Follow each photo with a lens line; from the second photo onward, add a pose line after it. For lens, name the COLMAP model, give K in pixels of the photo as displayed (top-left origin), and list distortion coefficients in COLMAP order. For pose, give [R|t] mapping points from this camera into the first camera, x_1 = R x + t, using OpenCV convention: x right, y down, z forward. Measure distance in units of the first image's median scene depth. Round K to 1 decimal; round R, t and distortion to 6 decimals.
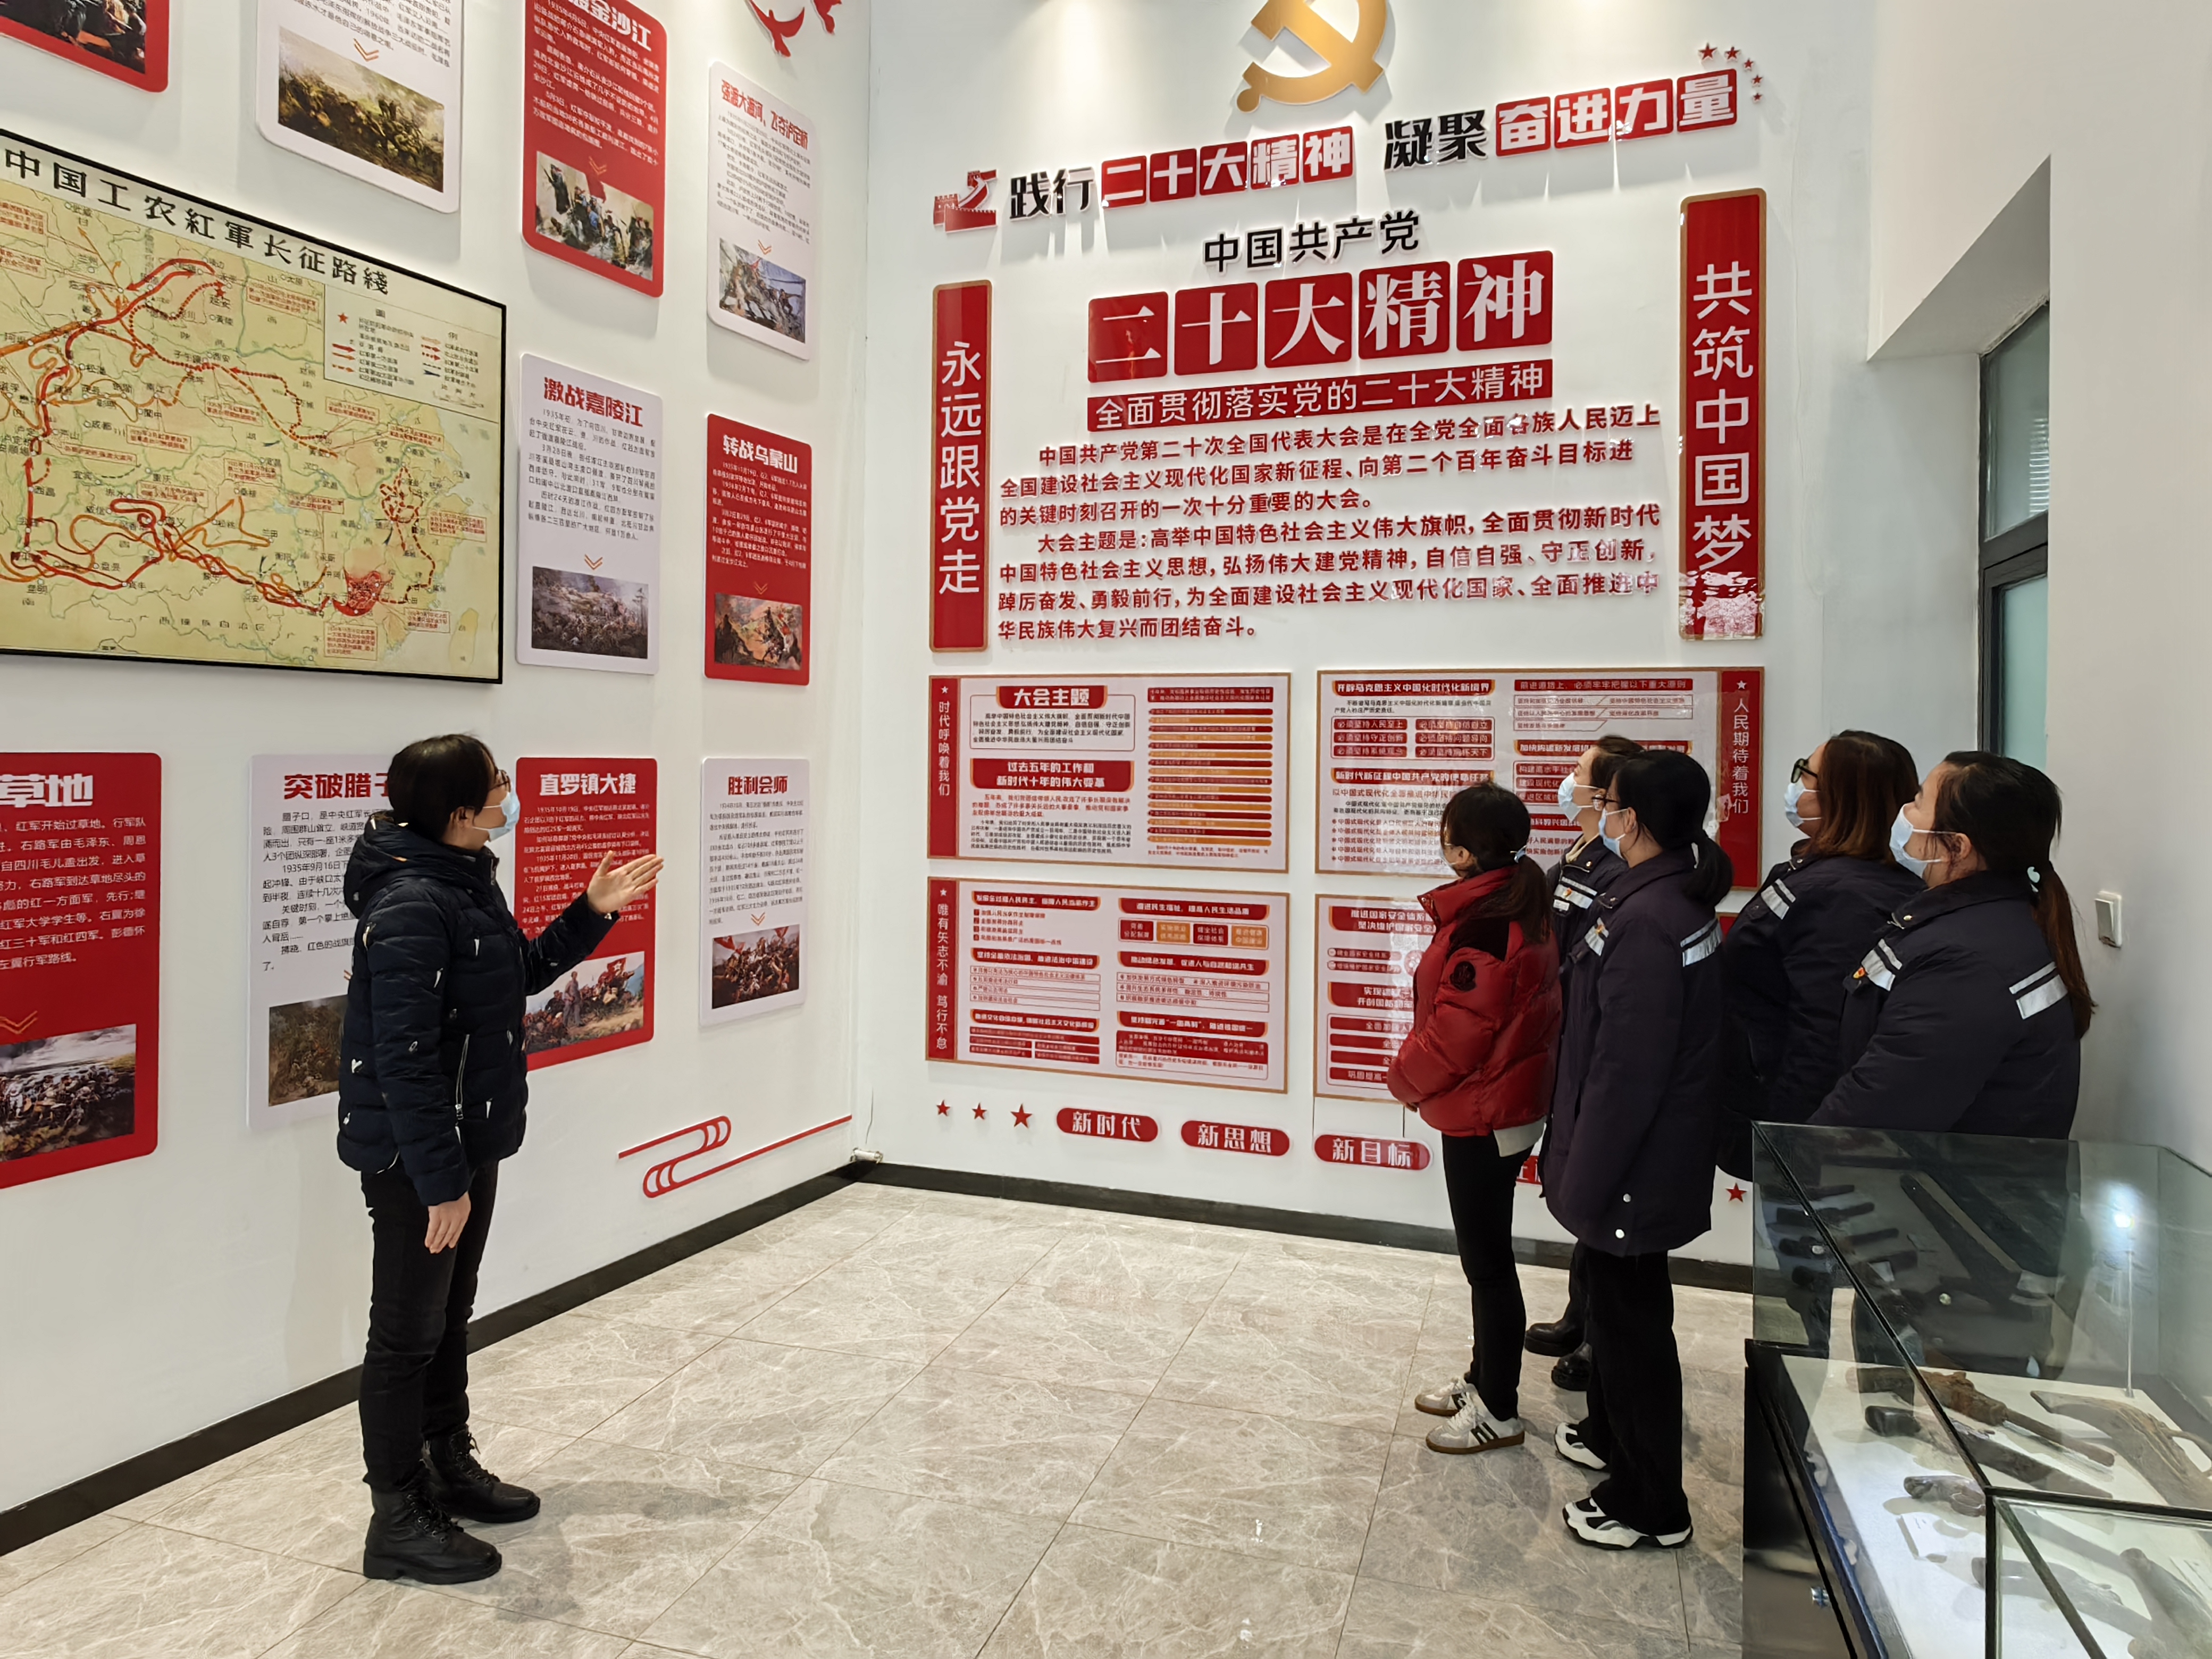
lens RADIAL K [[1439.5, 0, 1135.7], [0, 1439.5, 755.6], [0, 0, 1]] dist [-0.003089, -0.000854]
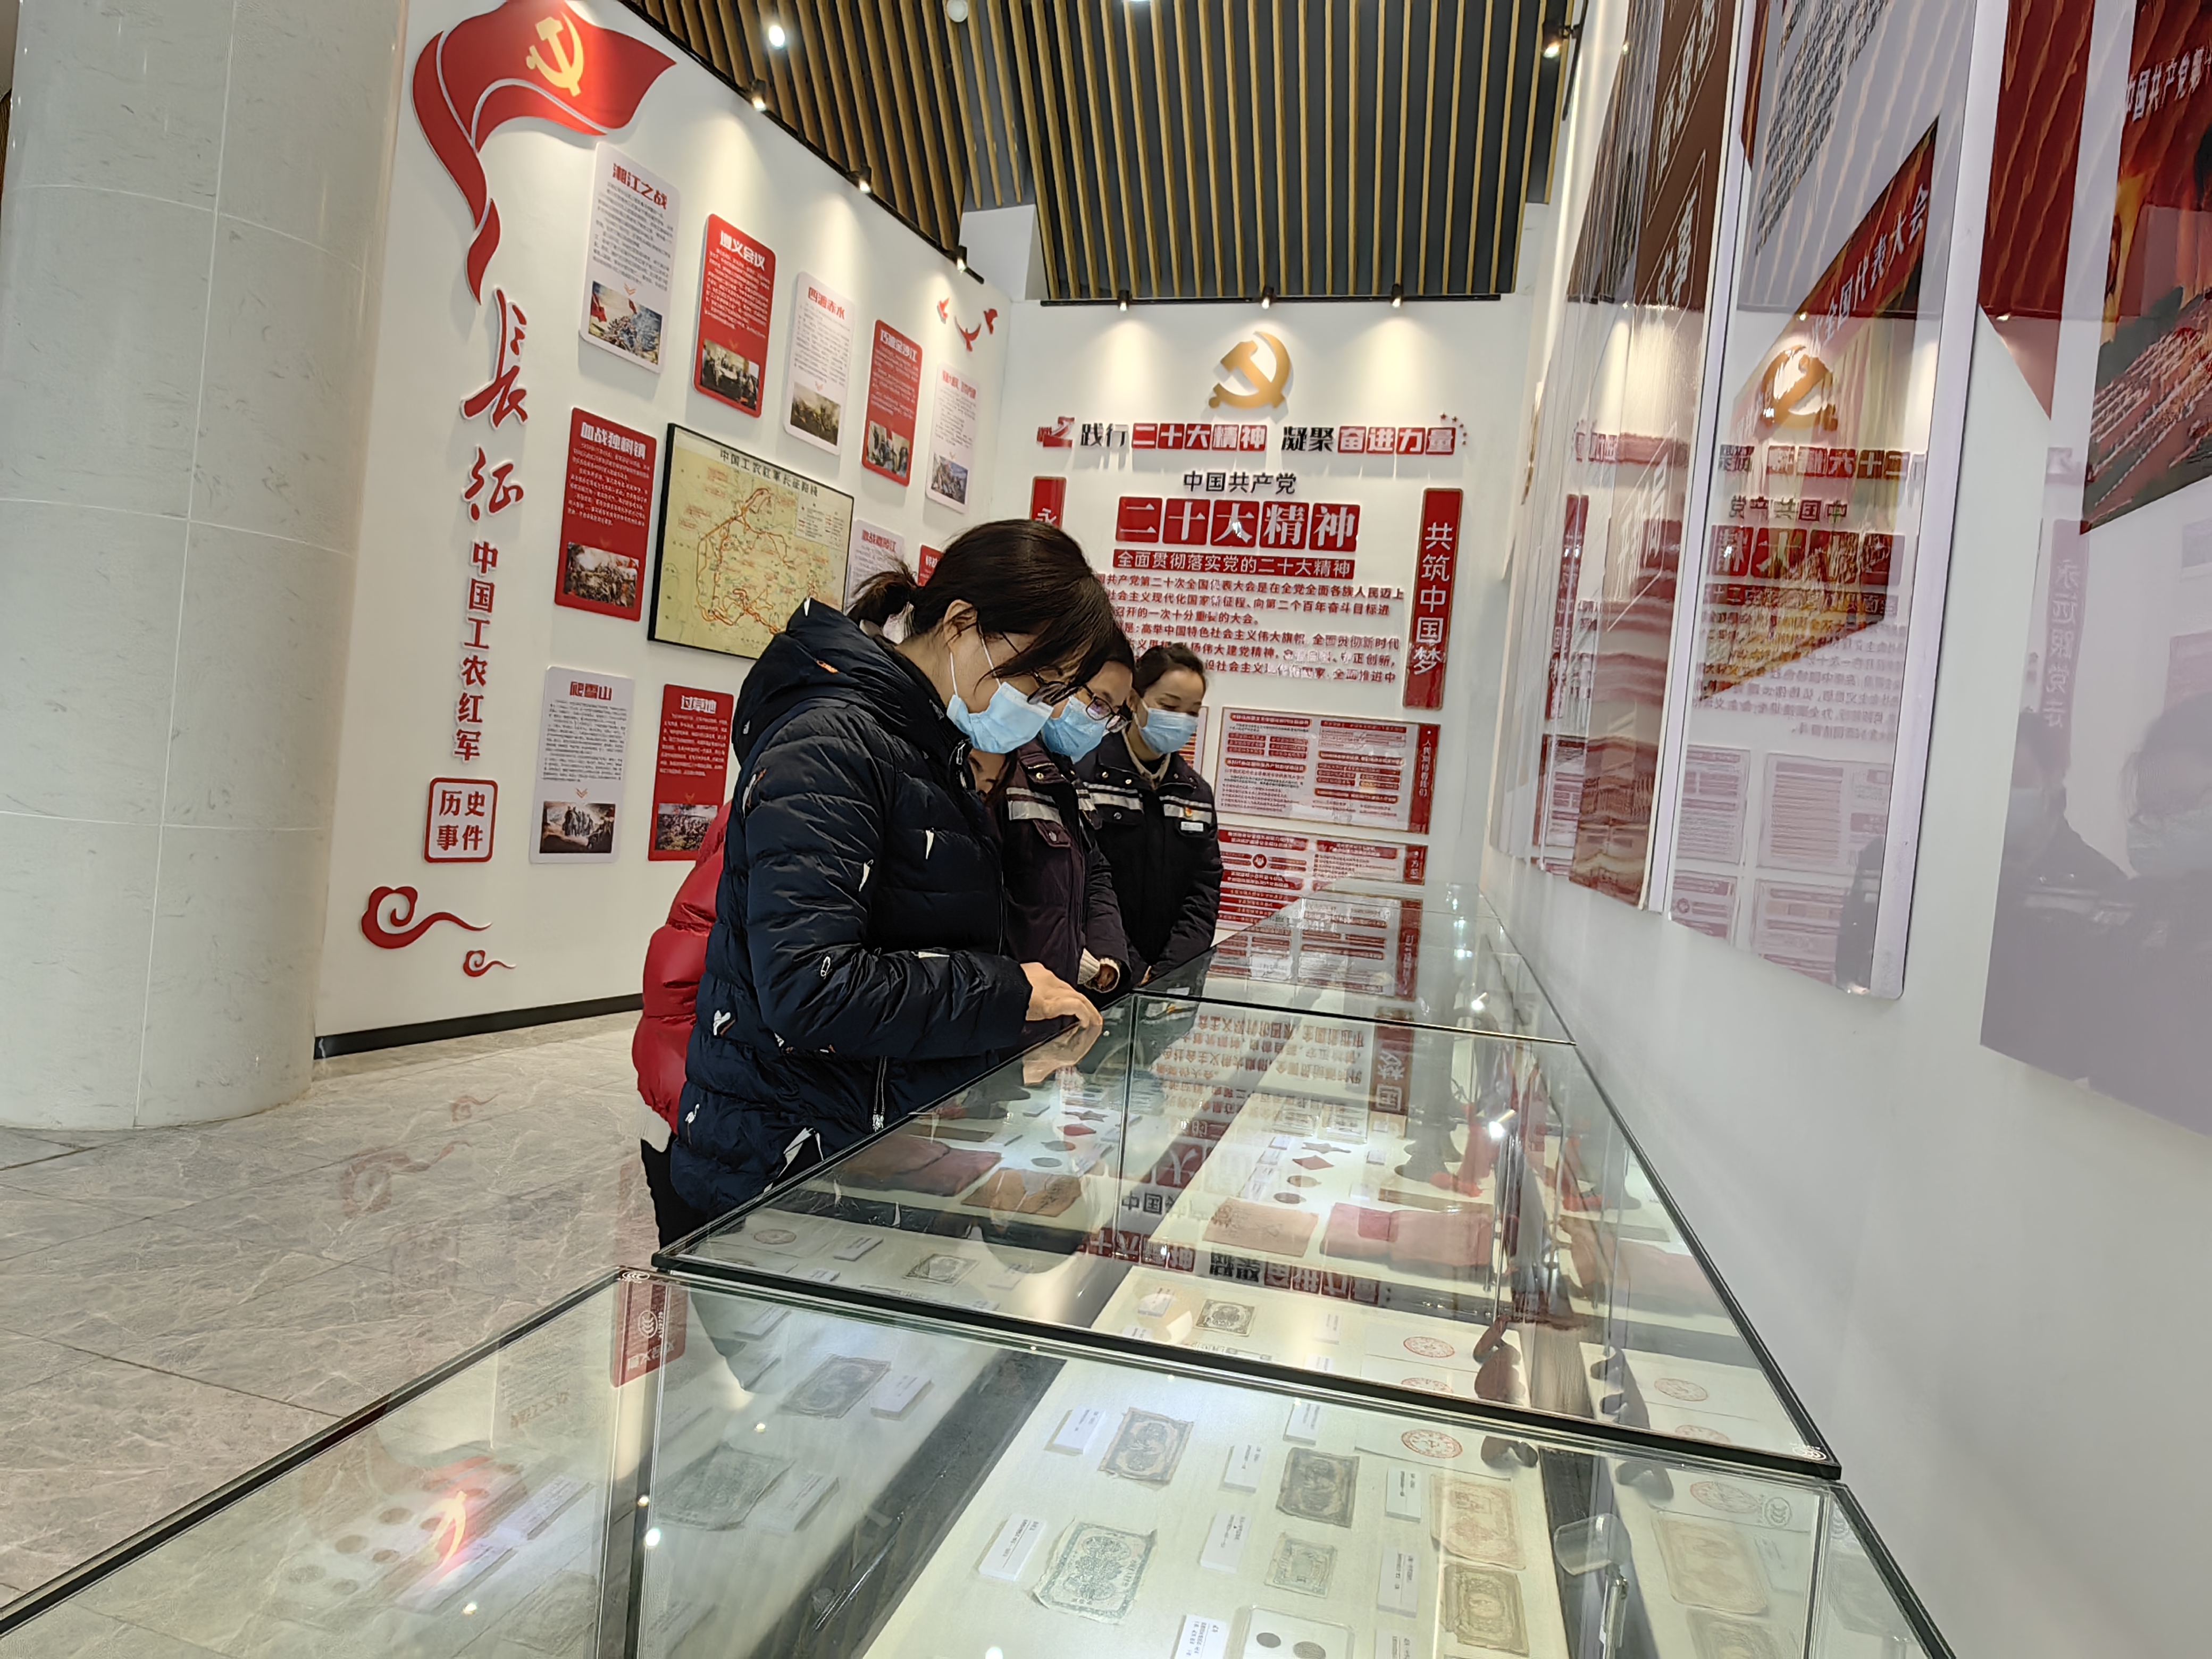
lens RADIAL K [[1439.5, 0, 1099.4], [0, 1439.5, 820.7], [0, 0, 1]] dist [-0.003089, -0.000854]
pose [[0.995336, 0.089665, 0.035592, -0.093268], [-0.090530, 0.995617, 0.023493, 0.062863], [-0.033329, -0.026605, 0.999090, -0.927625]]
